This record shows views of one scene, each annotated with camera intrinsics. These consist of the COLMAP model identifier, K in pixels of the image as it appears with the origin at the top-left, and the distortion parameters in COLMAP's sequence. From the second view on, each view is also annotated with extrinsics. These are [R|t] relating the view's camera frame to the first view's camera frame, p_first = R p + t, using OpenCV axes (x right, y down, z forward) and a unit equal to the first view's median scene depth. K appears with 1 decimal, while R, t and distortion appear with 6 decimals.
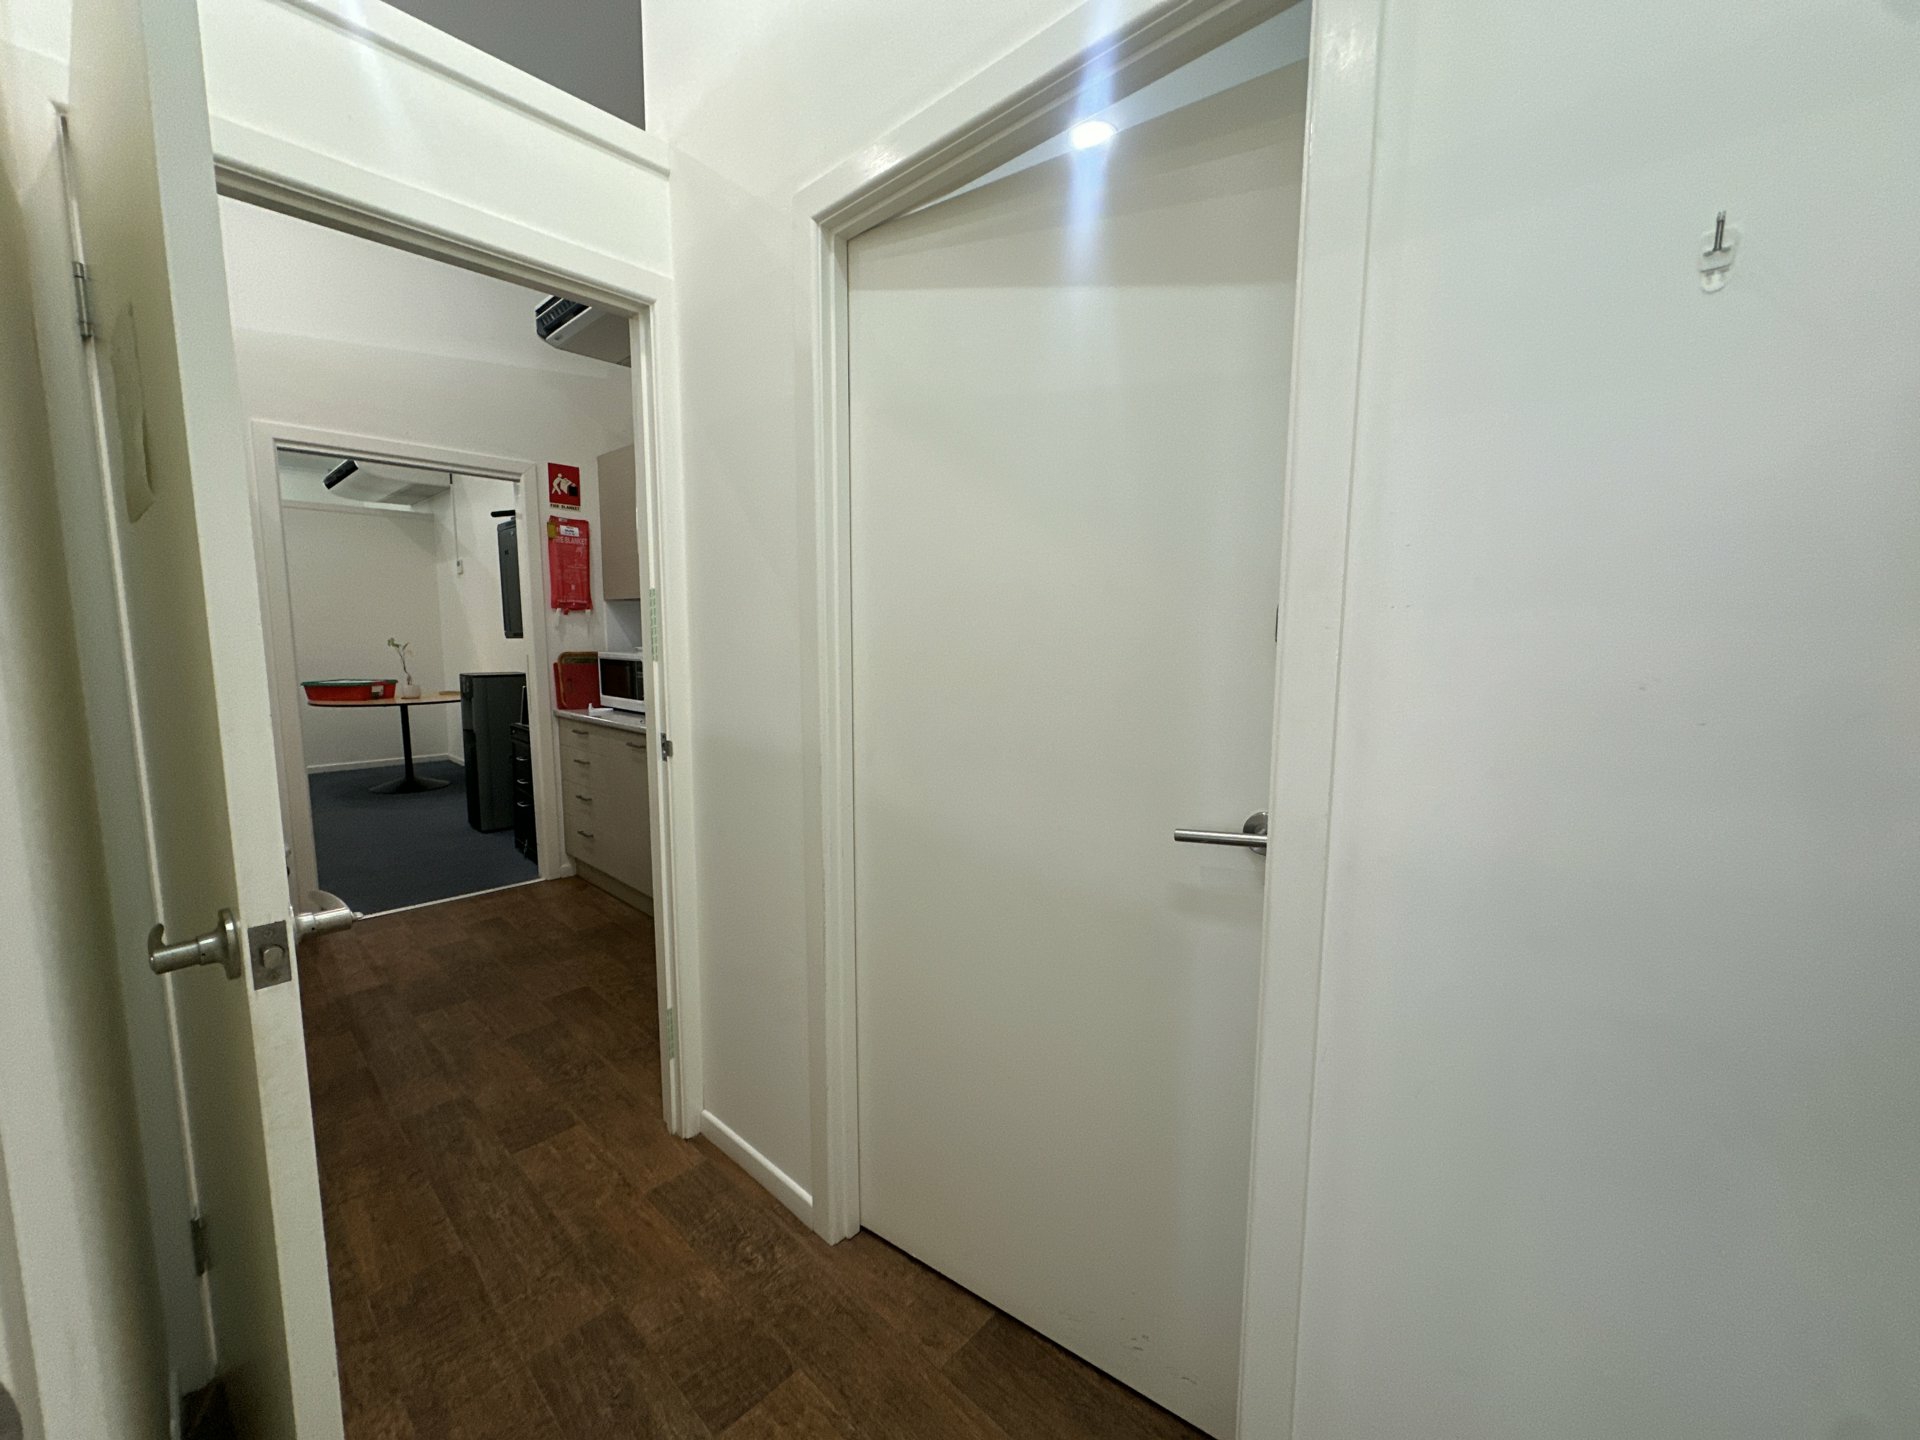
lens RADIAL K [[762.7, 0, 952.7], [0, 762.7, 719.7], [0, 0, 1]] dist [0.000317, 0.000010]
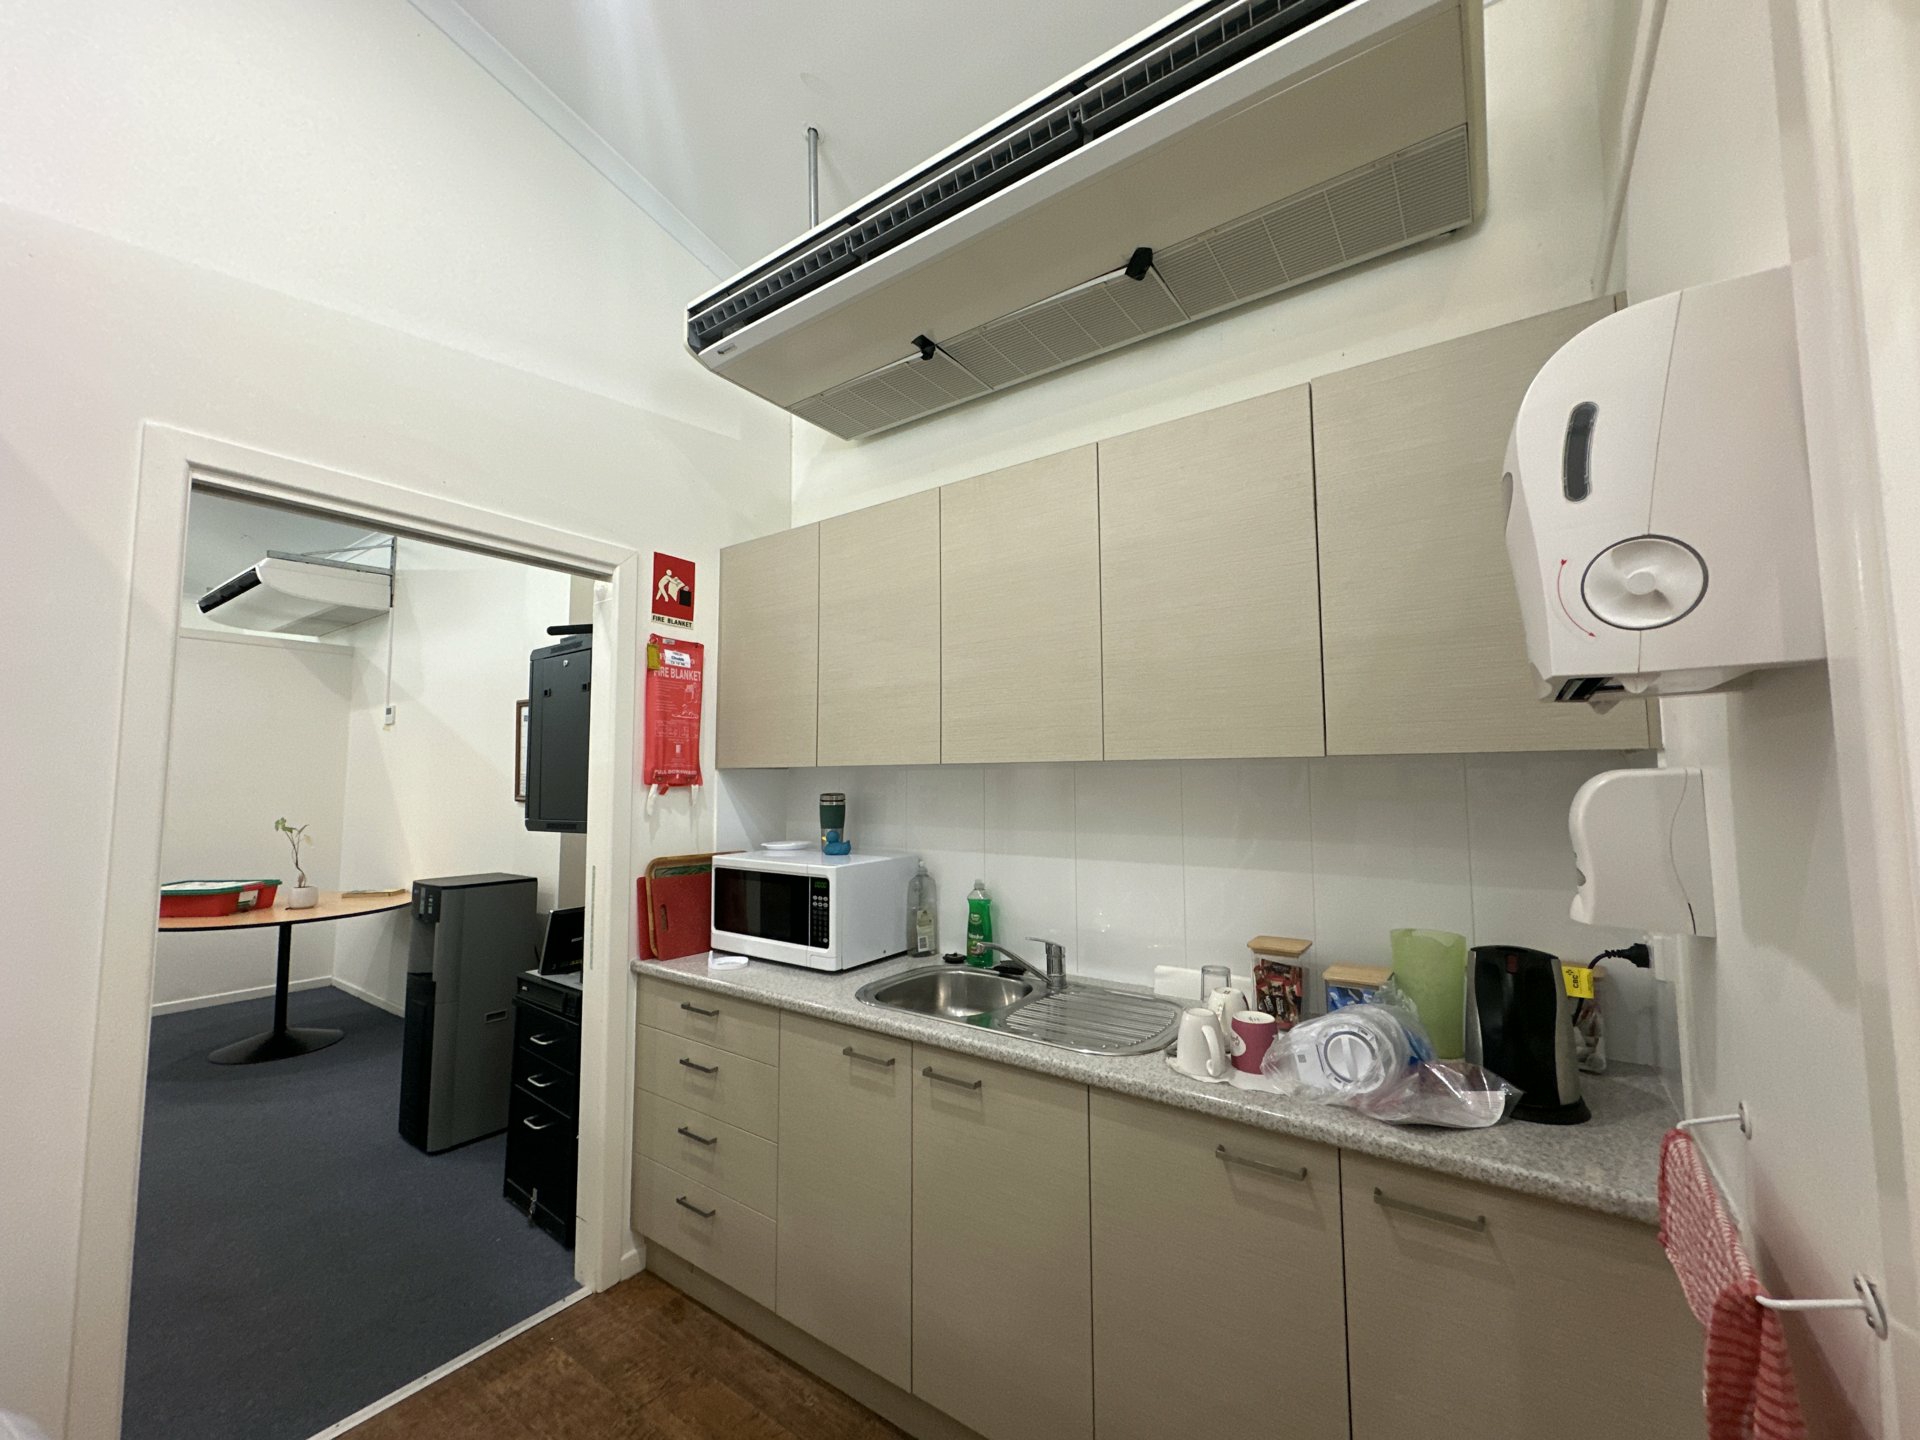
lens RADIAL K [[768.3, 0, 957.2], [0, 768.3, 717.4], [0, 0, 1]] dist [-0.002029, 0.000064]
pose [[0.991223, 0.000695, 0.132197, -0.359153], [0.025064, 0.980861, -0.193091, -0.075227], [-0.129801, 0.194710, 0.972234, 0.375452]]
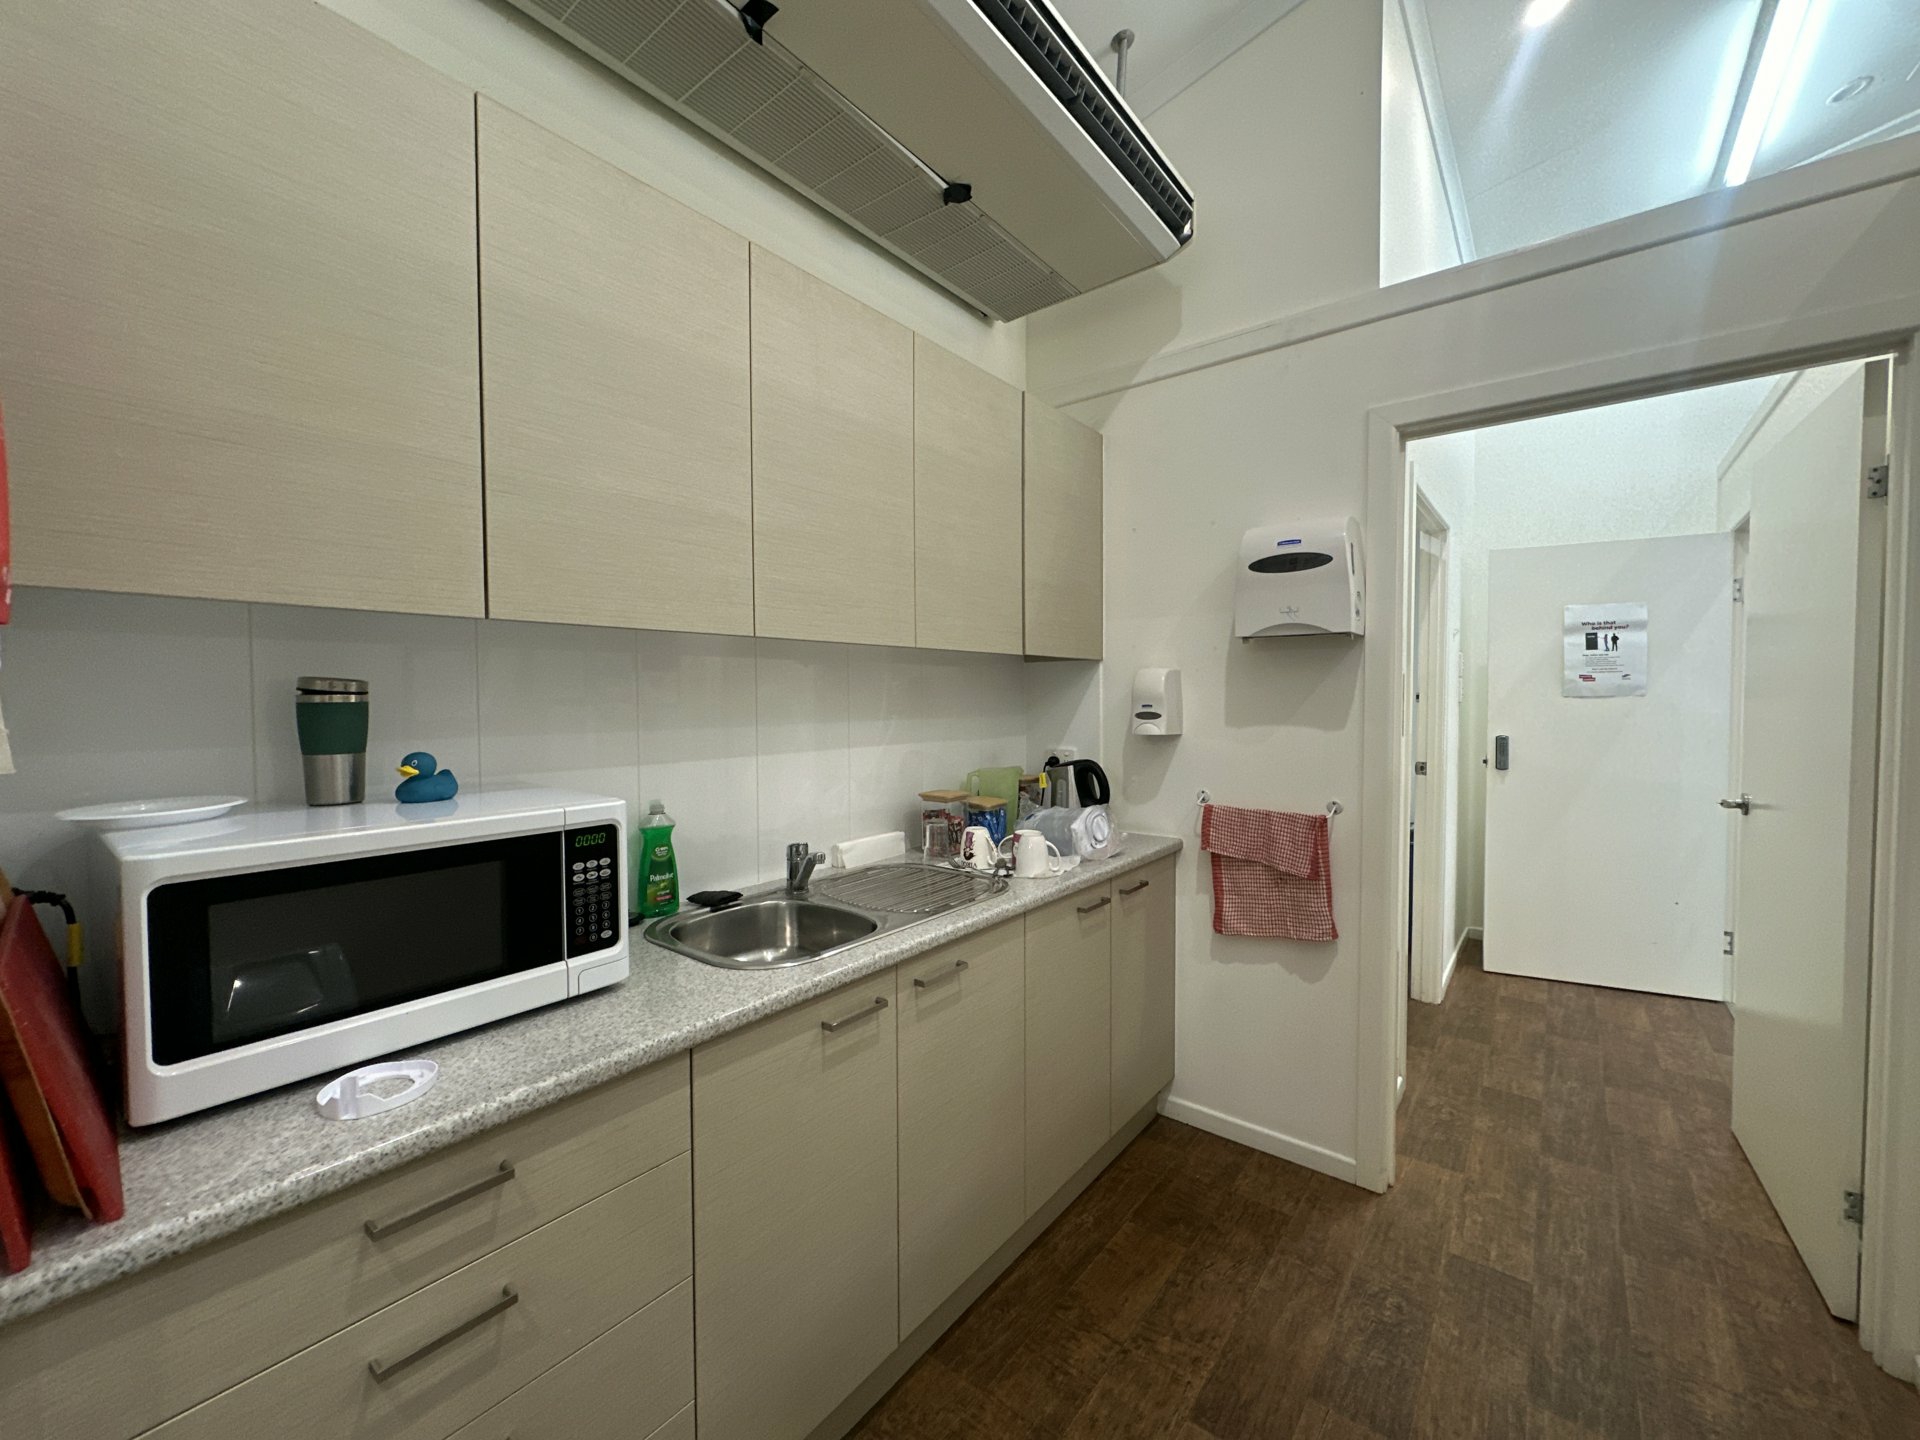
lens RADIAL K [[759.8, 0, 964.6], [0, 759.8, 721.1], [0, 0, 1]] dist [0.000546, 0.000426]
pose [[-0.087123, -0.037708, 0.995484, -0.669042], [0.117154, 0.991961, 0.047828, -0.107105], [-0.989285, 0.120792, -0.082005, 0.795572]]
